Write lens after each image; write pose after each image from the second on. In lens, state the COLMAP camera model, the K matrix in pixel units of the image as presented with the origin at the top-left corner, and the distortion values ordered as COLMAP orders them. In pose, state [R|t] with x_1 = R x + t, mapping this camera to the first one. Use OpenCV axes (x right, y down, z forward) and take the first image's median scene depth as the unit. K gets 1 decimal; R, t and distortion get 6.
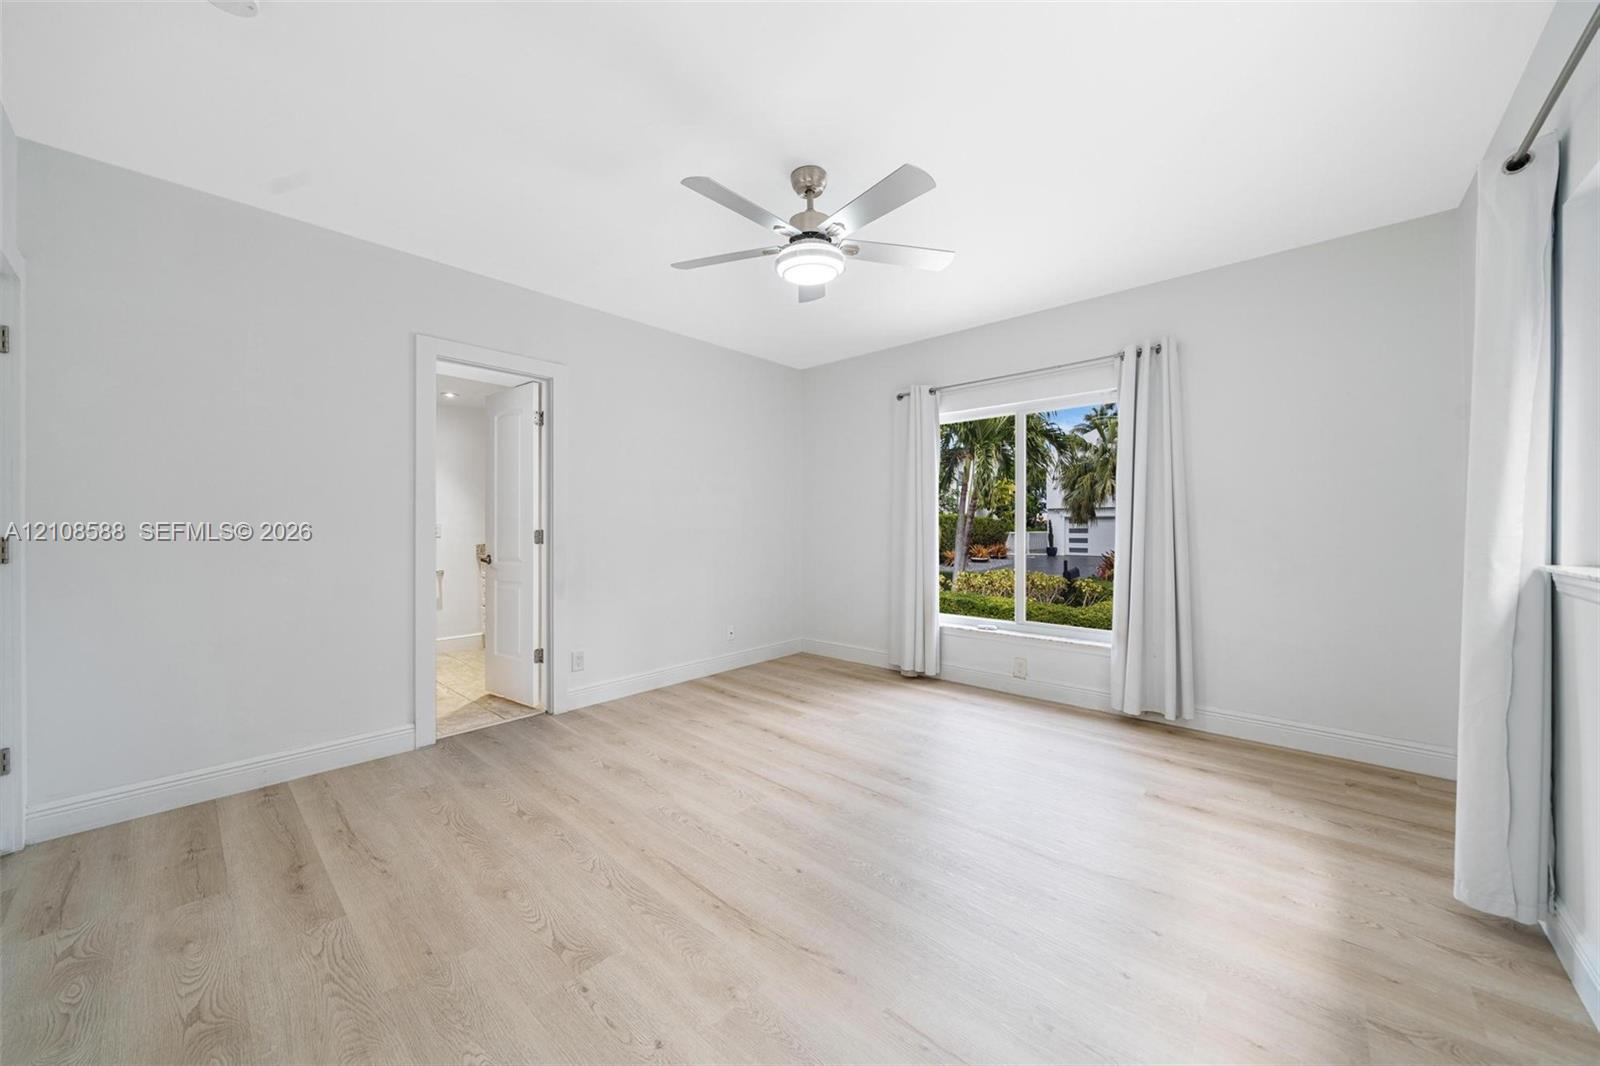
lens RADIAL K [[613.3, 0, 800.0], [0, 613.3, 533.0], [0, 0, 1]] dist [-0.000855, -0.000115]
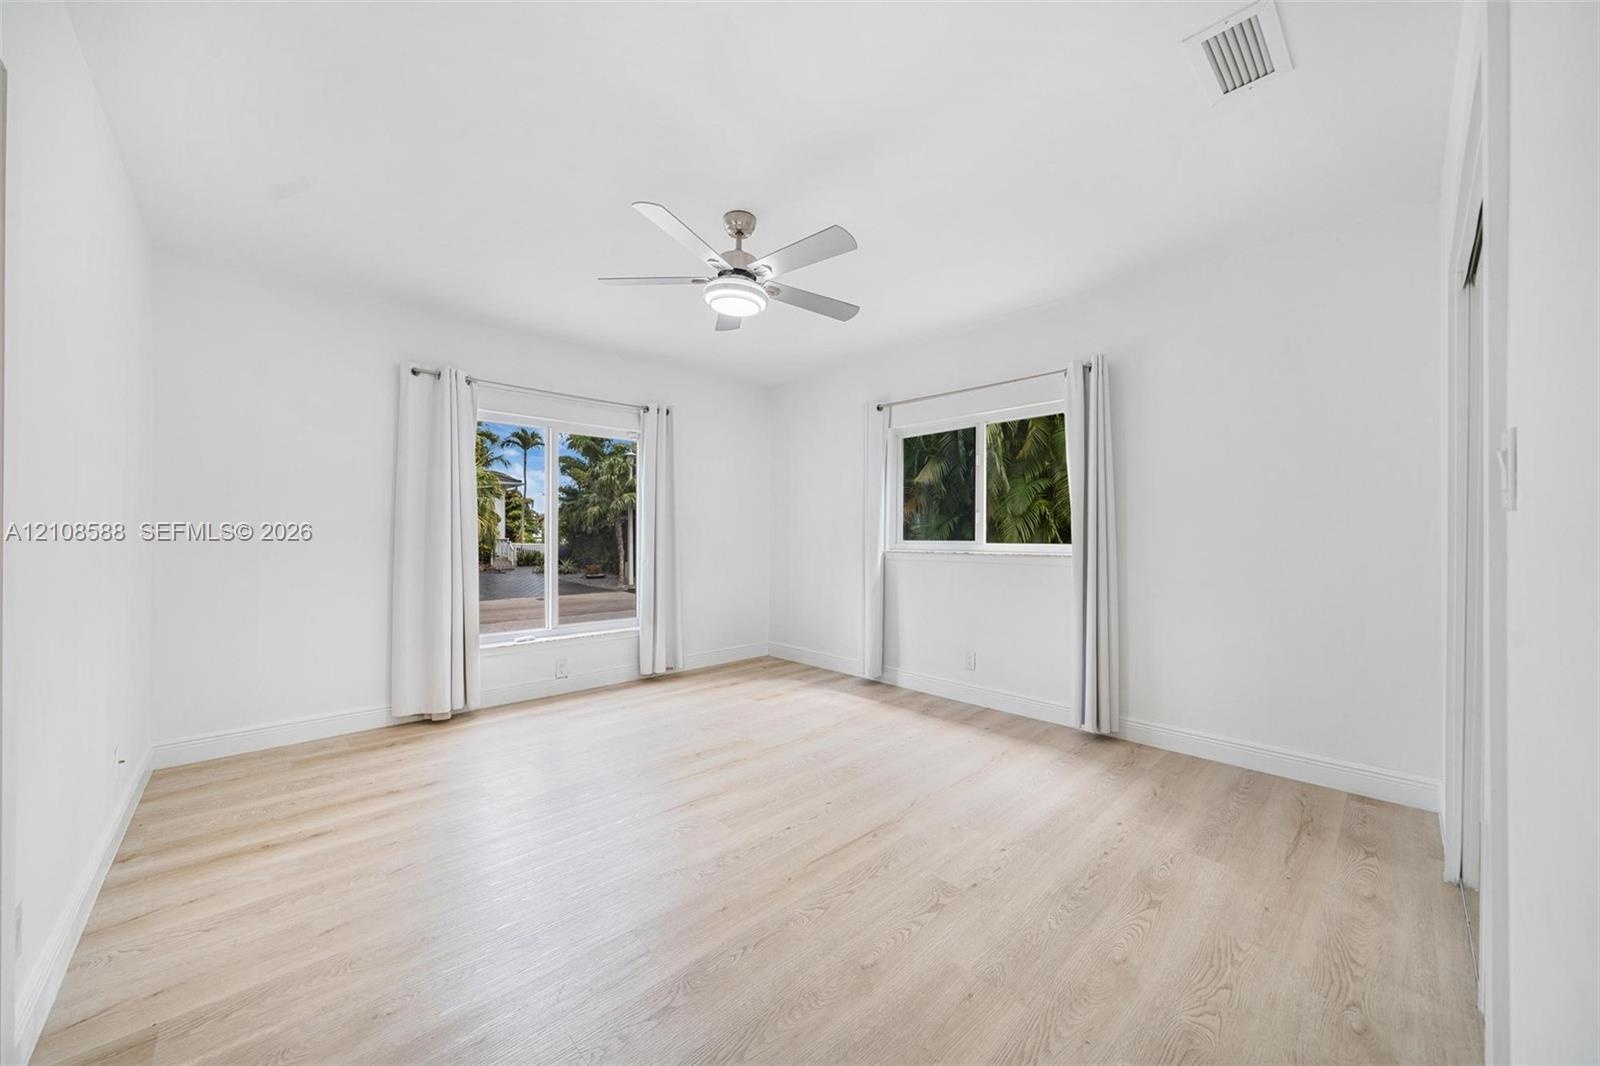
lens RADIAL K [[616.9, 0, 792.6], [0, 616.9, 544.4], [0, 0, 1]] dist [-0.001302, -0.000194]
pose [[0.006912, -0.011107, 0.999914, -0.811539], [0.010819, 0.999881, 0.011032, -0.005916], [-0.999918, 0.010742, 0.007031, 0.664513]]
